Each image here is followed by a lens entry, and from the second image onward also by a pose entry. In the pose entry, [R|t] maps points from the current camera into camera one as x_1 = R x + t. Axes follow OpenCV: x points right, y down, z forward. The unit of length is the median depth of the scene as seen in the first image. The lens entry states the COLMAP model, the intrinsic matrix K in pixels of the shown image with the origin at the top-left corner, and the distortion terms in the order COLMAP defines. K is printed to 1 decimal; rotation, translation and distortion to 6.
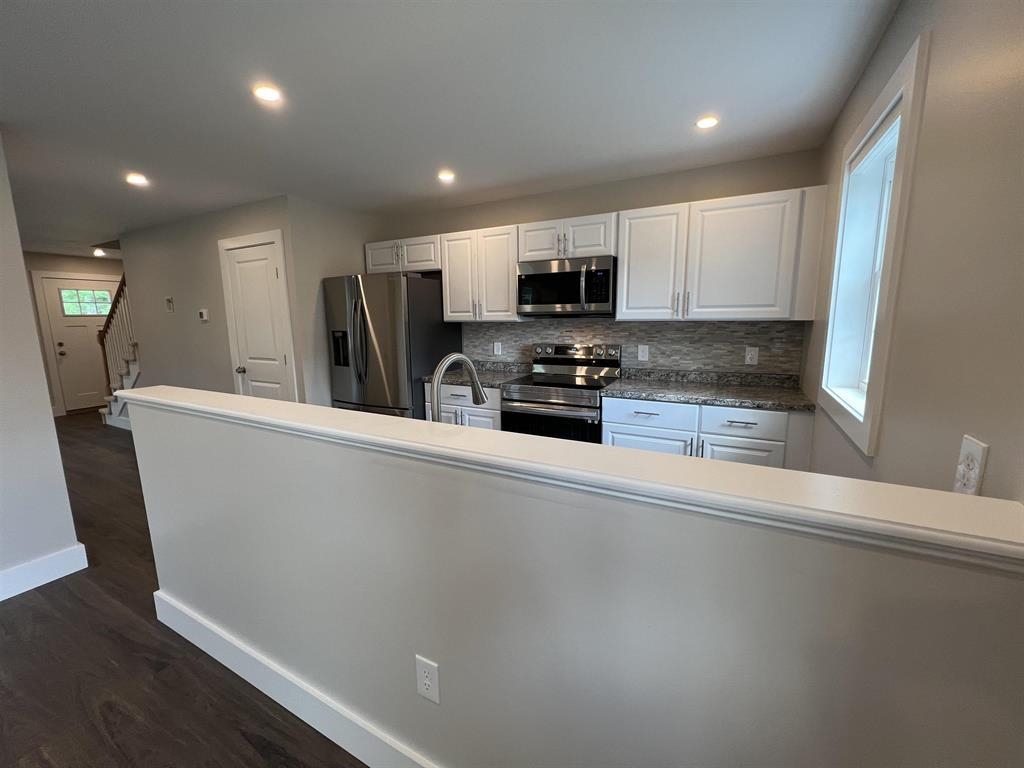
lens RADIAL K [[421.7, 0, 512.0], [0, 421.7, 384.0], [0, 0, 1]] dist [0.001650, 0.000505]
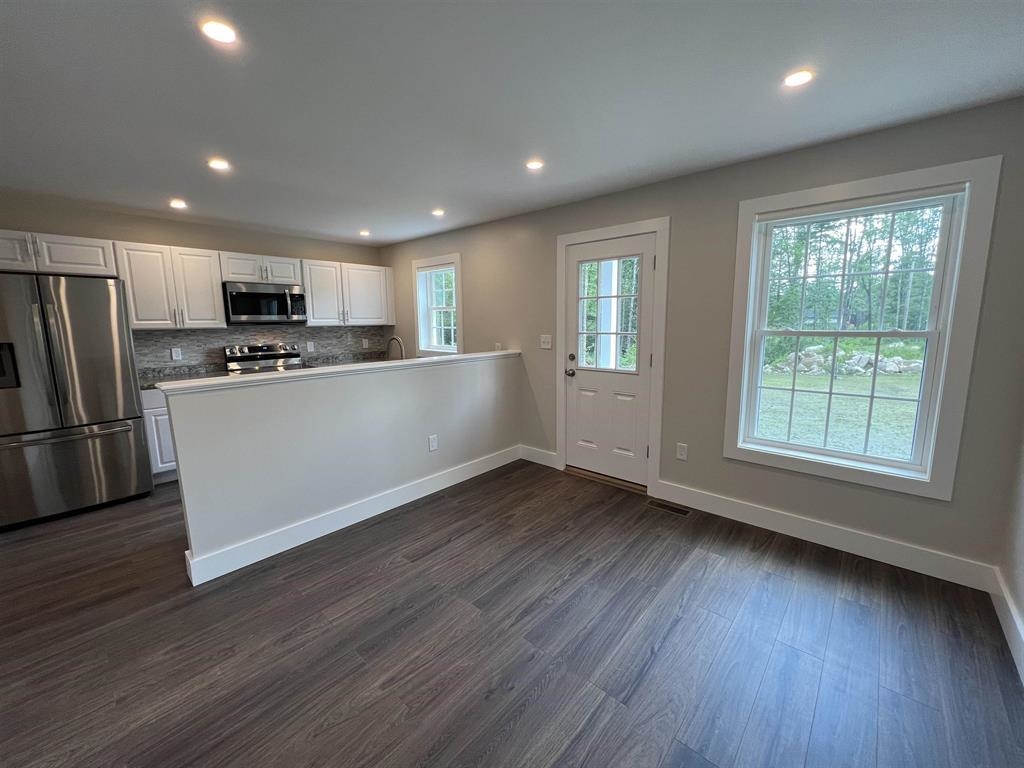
lens RADIAL K [[421.7, 0, 512.0], [0, 421.7, 384.0], [0, 0, 1]] dist [0.001650, 0.000505]
pose [[0.246711, -0.136961, 0.959362, -1.036406], [0.165902, 0.981317, 0.097432, 0.033989], [-0.954783, 0.135122, 0.264824, -0.119223]]
